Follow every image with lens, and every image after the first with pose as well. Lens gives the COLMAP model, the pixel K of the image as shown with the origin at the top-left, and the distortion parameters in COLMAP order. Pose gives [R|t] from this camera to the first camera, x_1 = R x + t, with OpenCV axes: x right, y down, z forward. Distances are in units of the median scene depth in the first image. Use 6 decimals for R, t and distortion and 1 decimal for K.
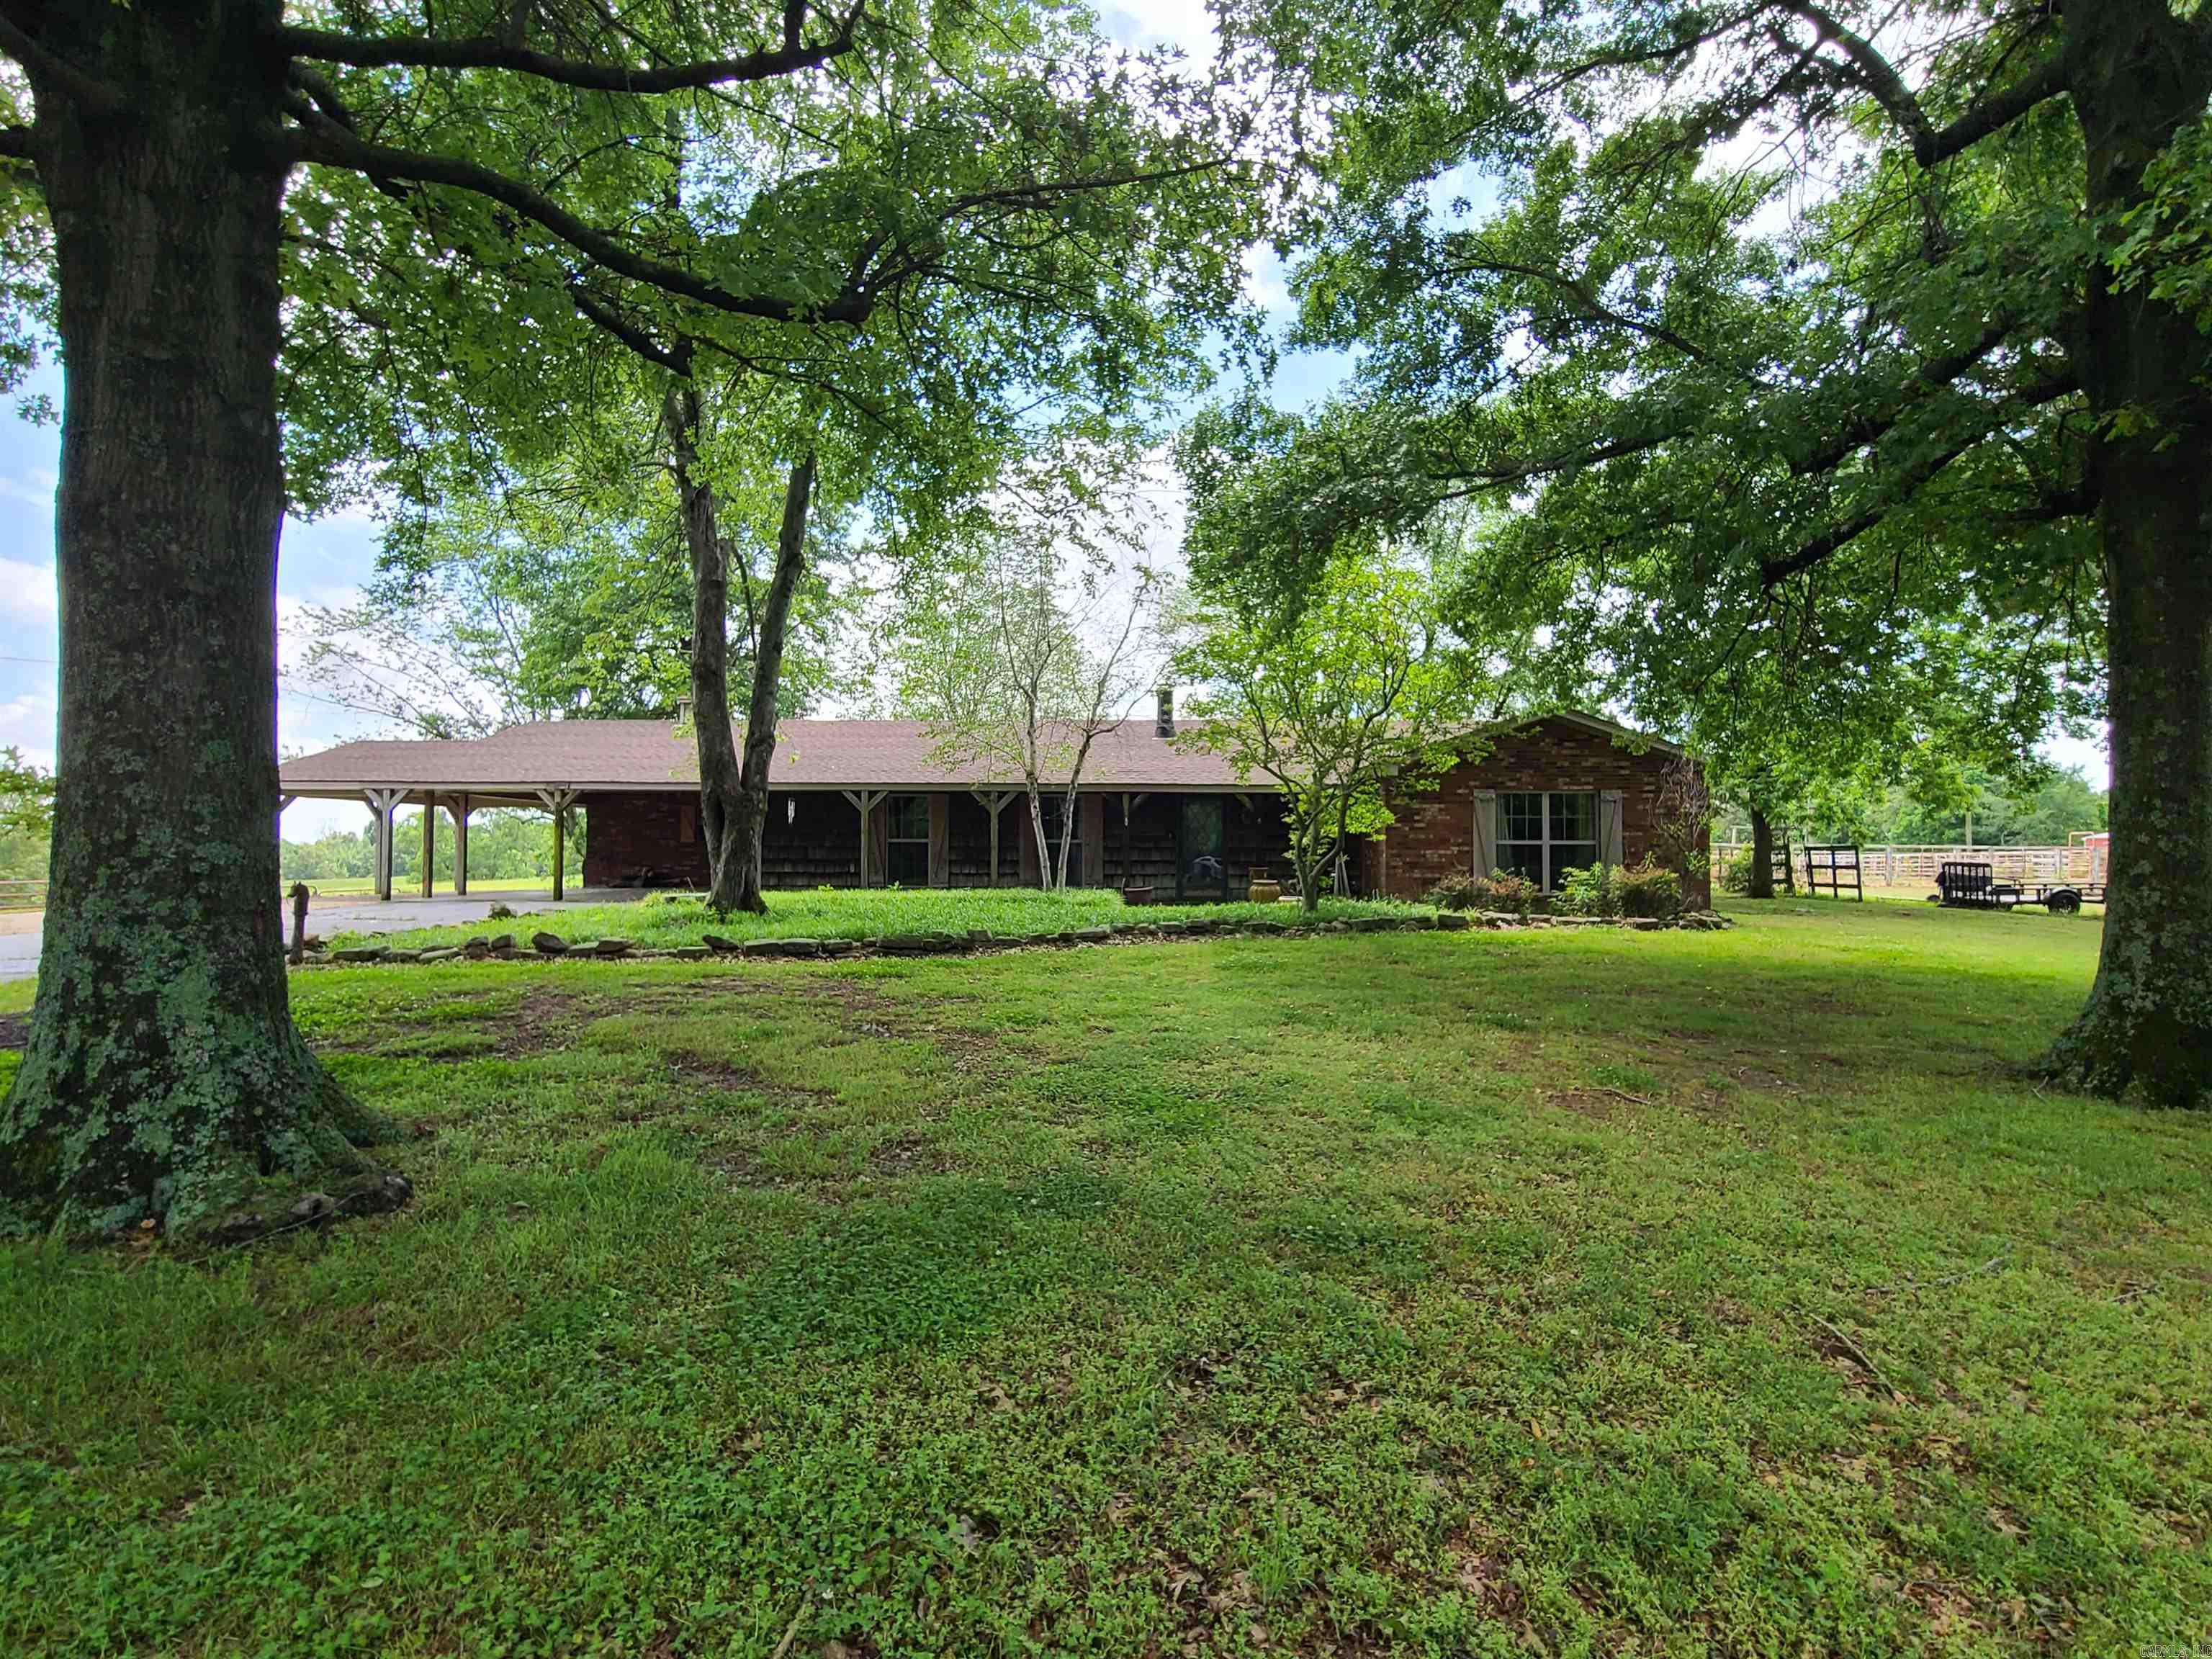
lens RADIAL K [[1077.5, 0, 1122.6], [0, 1077.5, 818.0], [0, 0, 1]] dist [-0.000496, -0.000287]
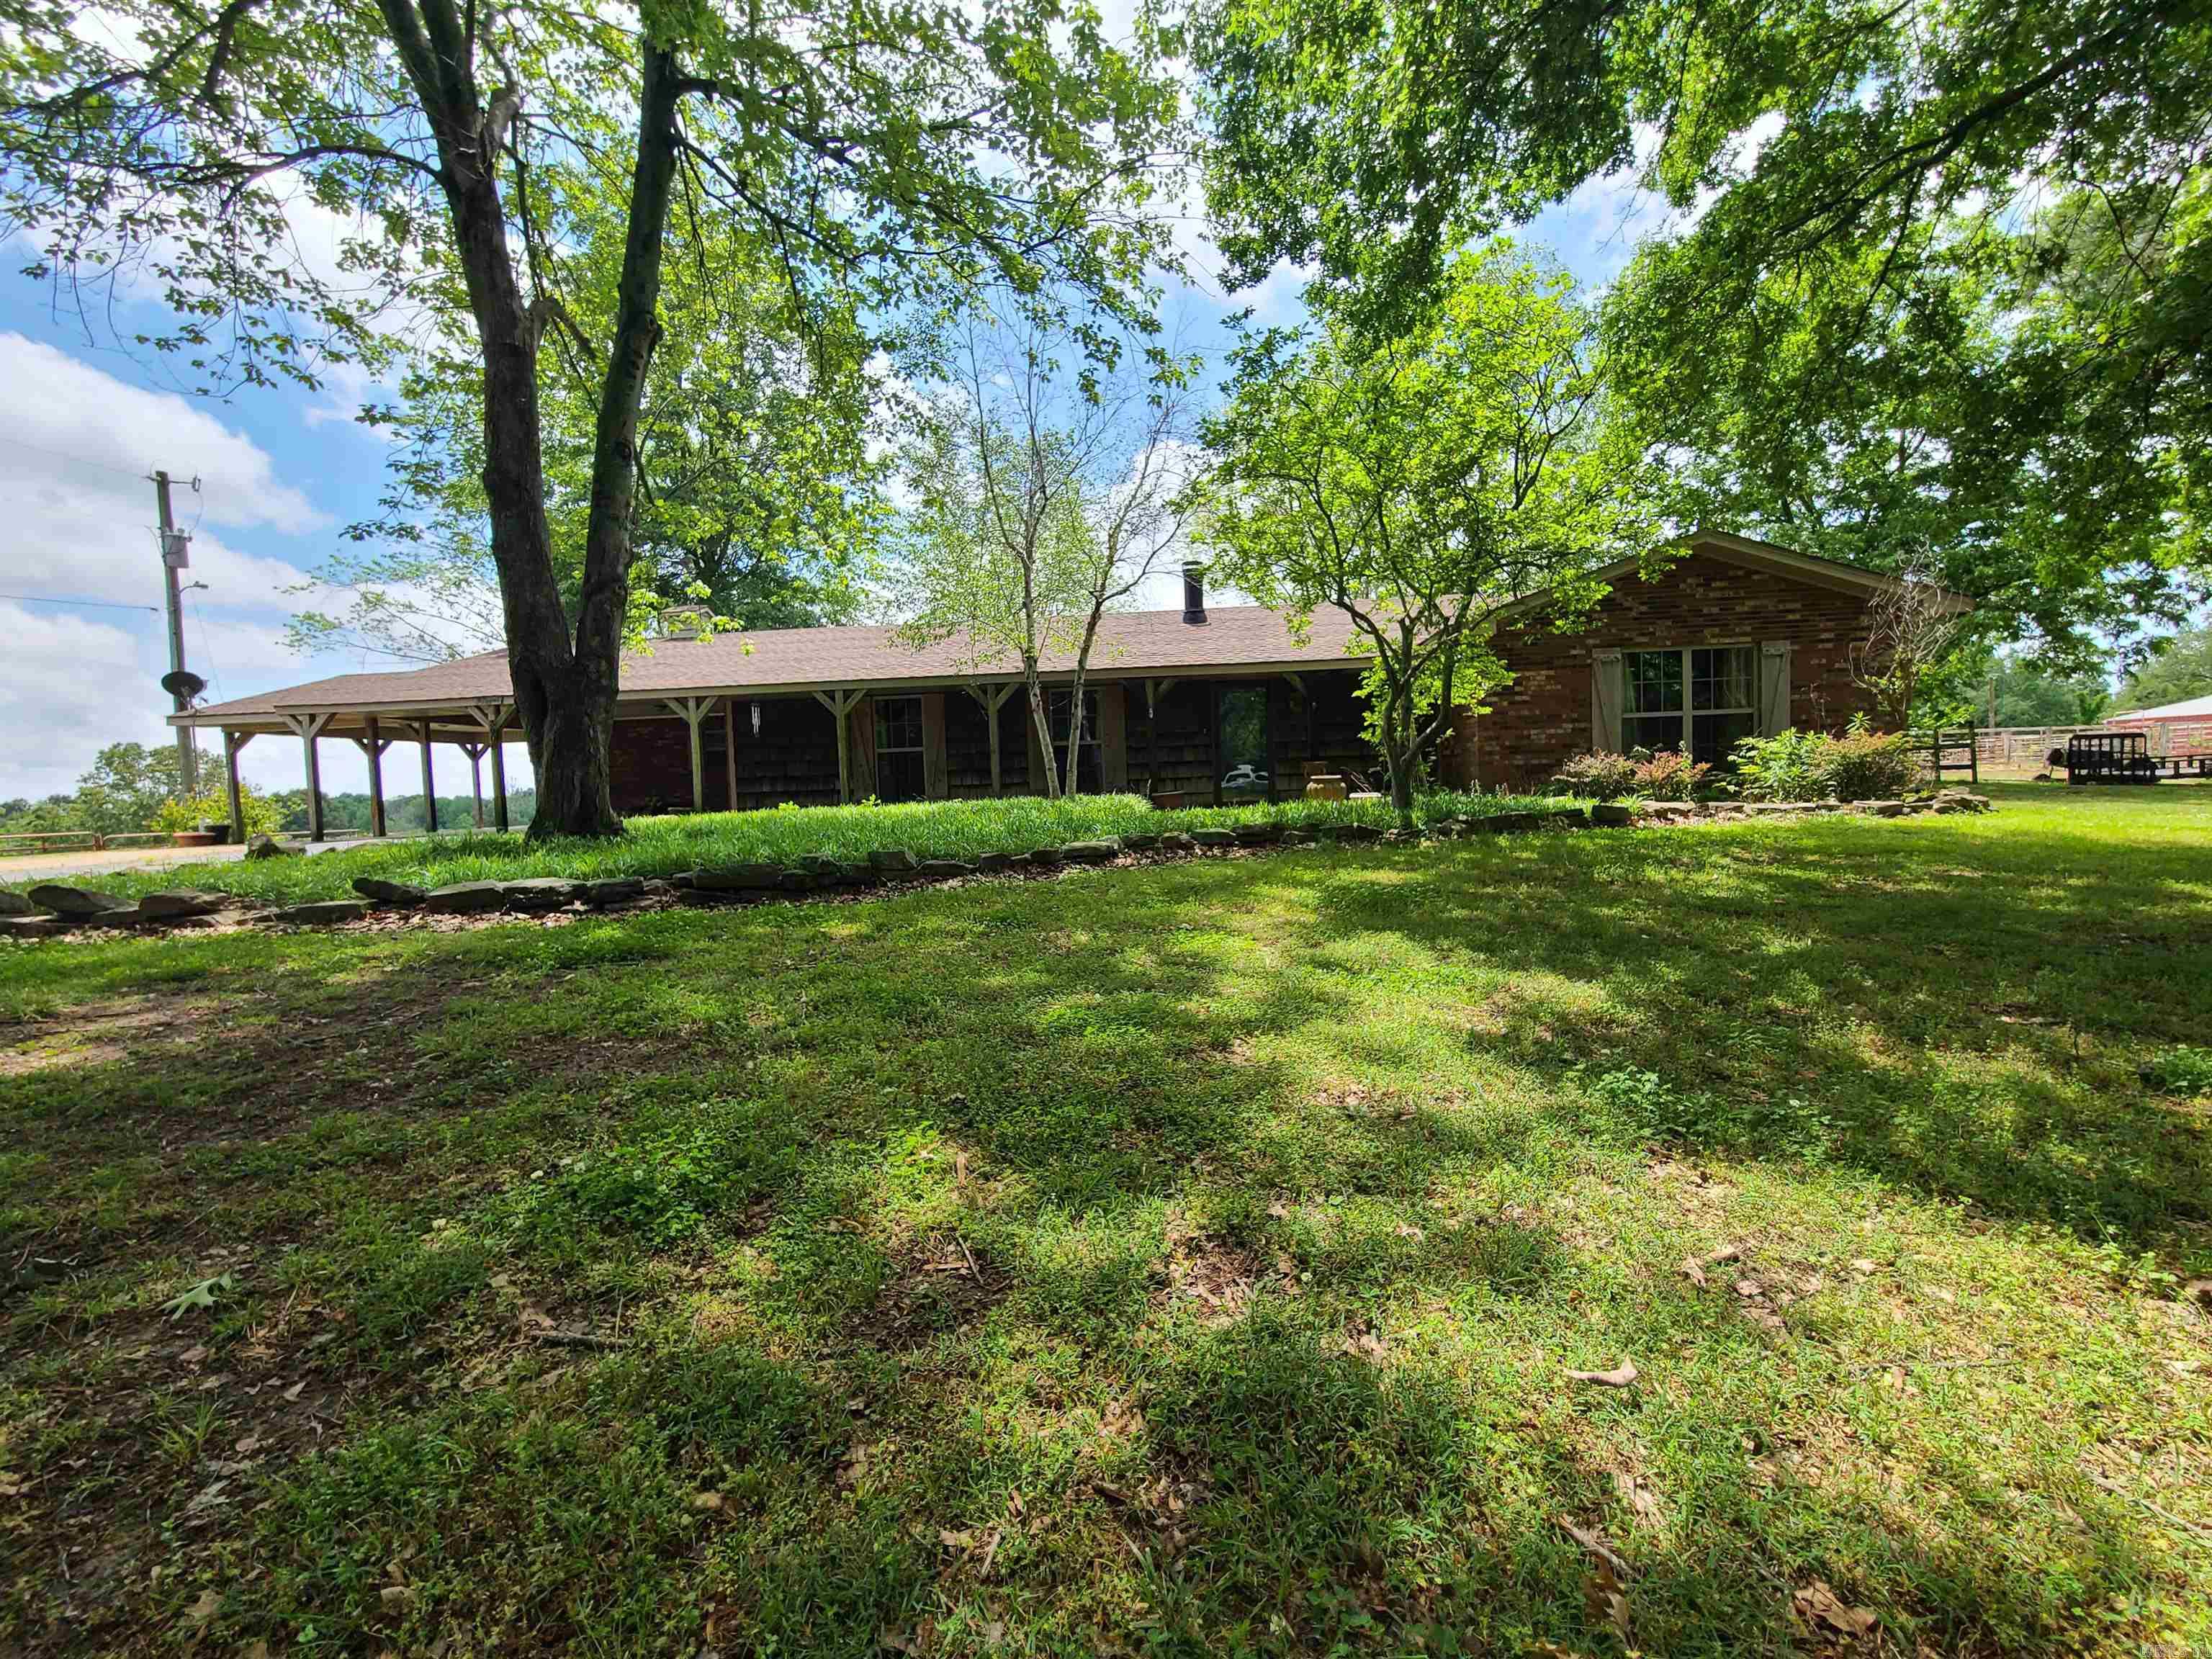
lens RADIAL K [[898.8, 0, 1119.6], [0, 898.8, 819.8], [0, 0, 1]] dist [0.000580, -0.002292]
pose [[0.998142, -0.037115, -0.048326, 0.012427], [0.040606, 0.996478, 0.073369, 0.042342], [0.045433, -0.075195, 0.996133, 0.392492]]
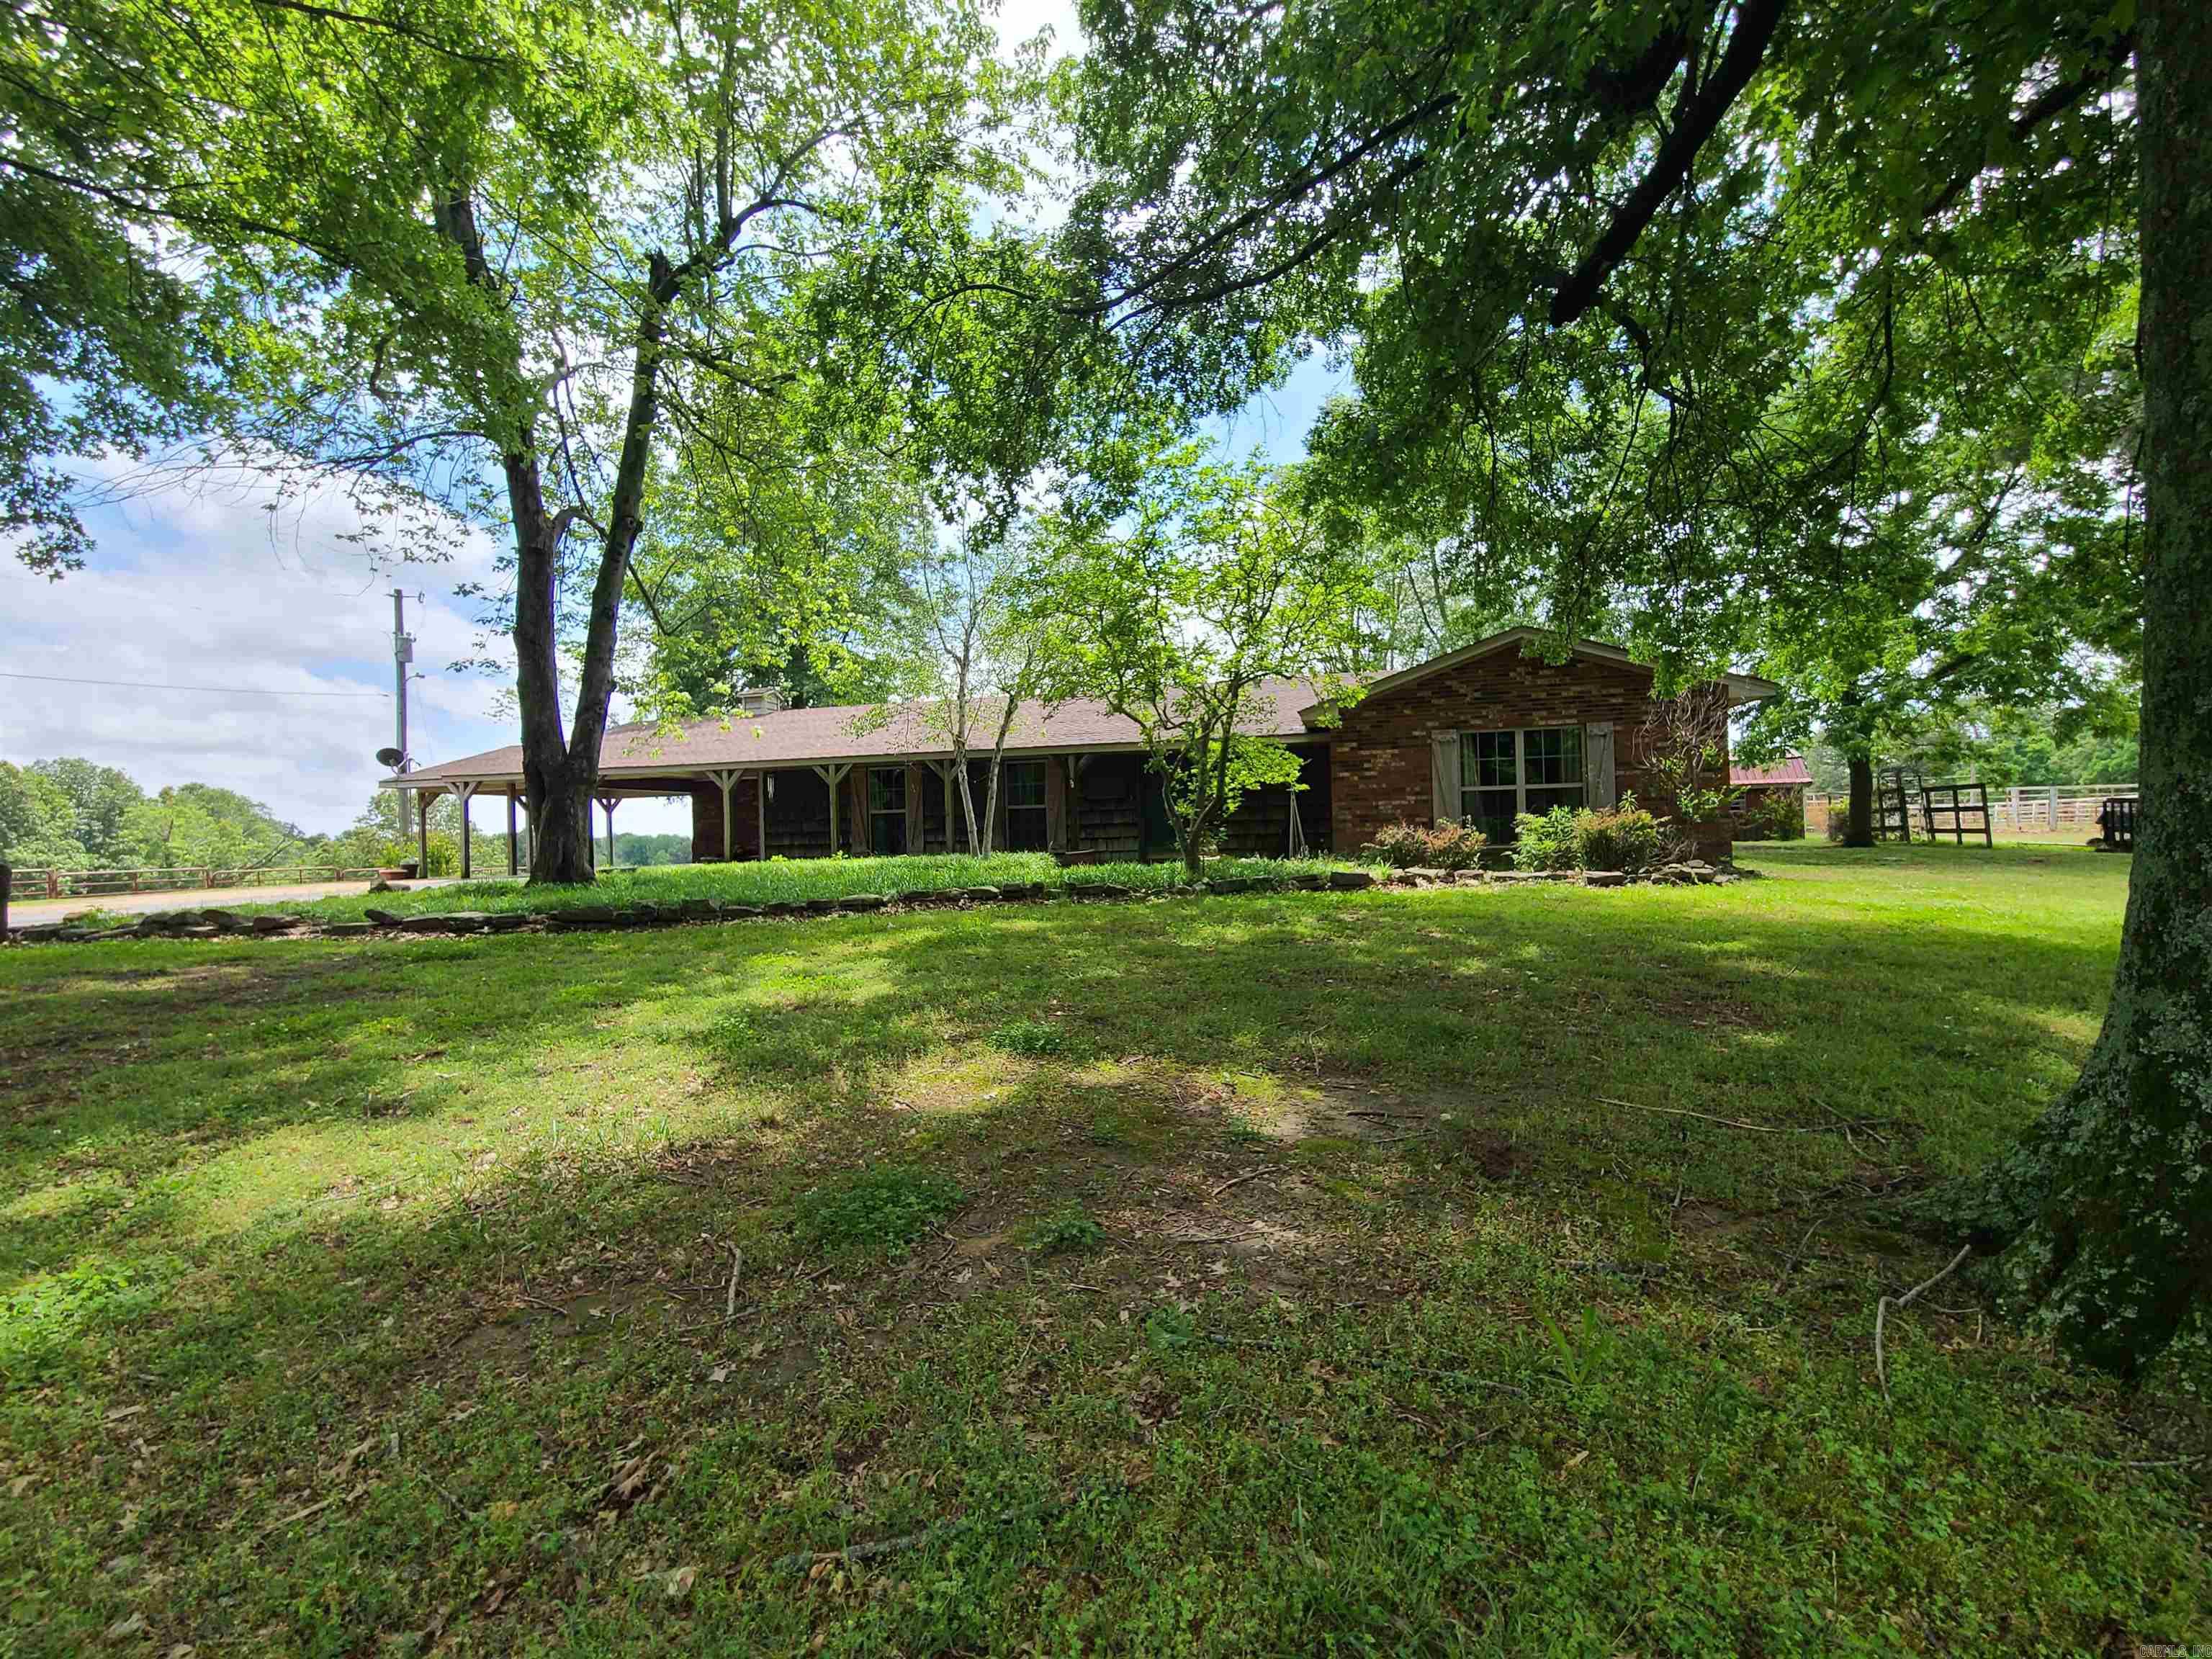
lens RADIAL K [[898.8, 0, 1119.6], [0, 898.8, 819.8], [0, 0, 1]] dist [0.000580, -0.002292]
pose [[0.977524, -0.031926, -0.208395, 0.273284], [0.036537, 0.999164, 0.018314, 0.028878], [0.207636, -0.025516, 0.977873, 0.268800]]
